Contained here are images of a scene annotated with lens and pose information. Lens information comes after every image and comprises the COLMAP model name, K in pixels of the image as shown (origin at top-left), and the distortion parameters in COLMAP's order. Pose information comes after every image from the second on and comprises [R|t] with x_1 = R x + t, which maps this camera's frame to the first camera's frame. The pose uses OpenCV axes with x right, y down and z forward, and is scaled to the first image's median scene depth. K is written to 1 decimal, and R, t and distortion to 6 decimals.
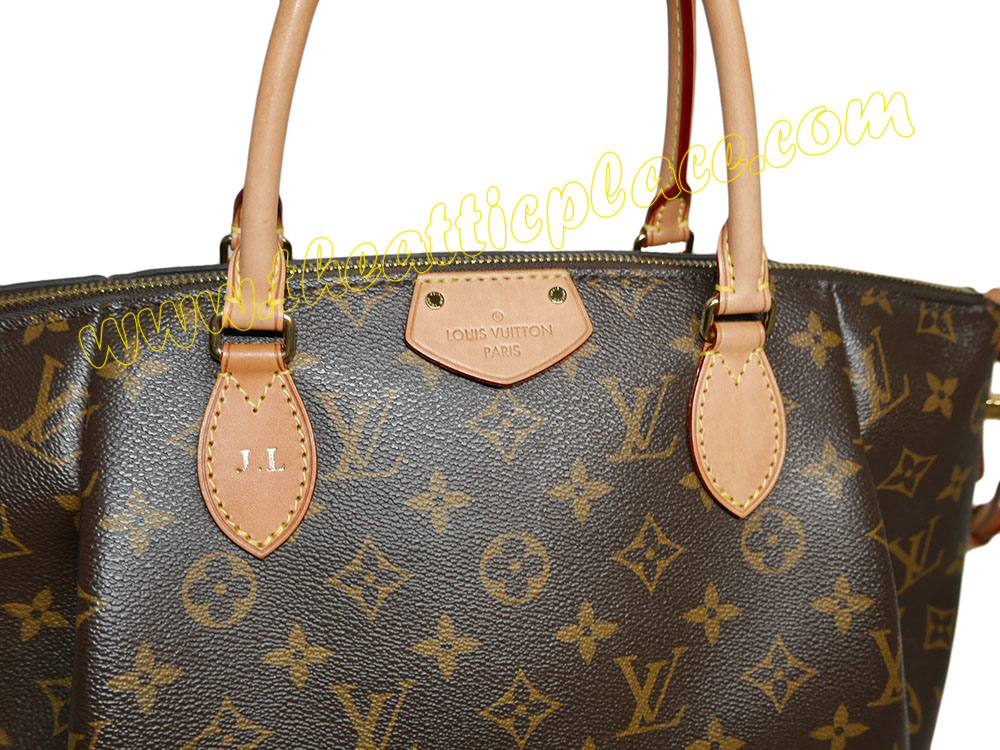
lens RADIAL K [[968.0, 0, 554.6], [0, 968.0, 375.9], [0, 0, 1]] dist [-0.022219, -0.006613]
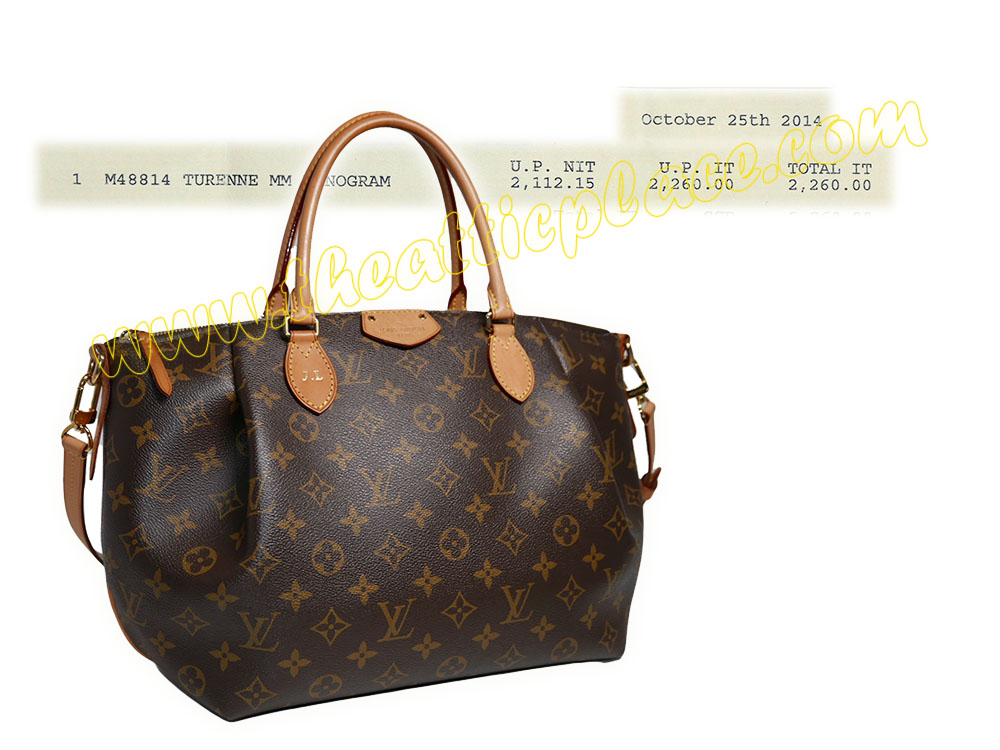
lens RADIAL K [[1171.2, 0, 500.0], [0, 1171.2, 375.0], [0, 0, 1]] dist [0.002517, 0.001525]
pose [[0.955506, -0.094267, 0.279502, -0.582705], [0.208163, 0.886843, -0.412525, 1.165721], [-0.208987, 0.452352, 0.867007, -1.298539]]
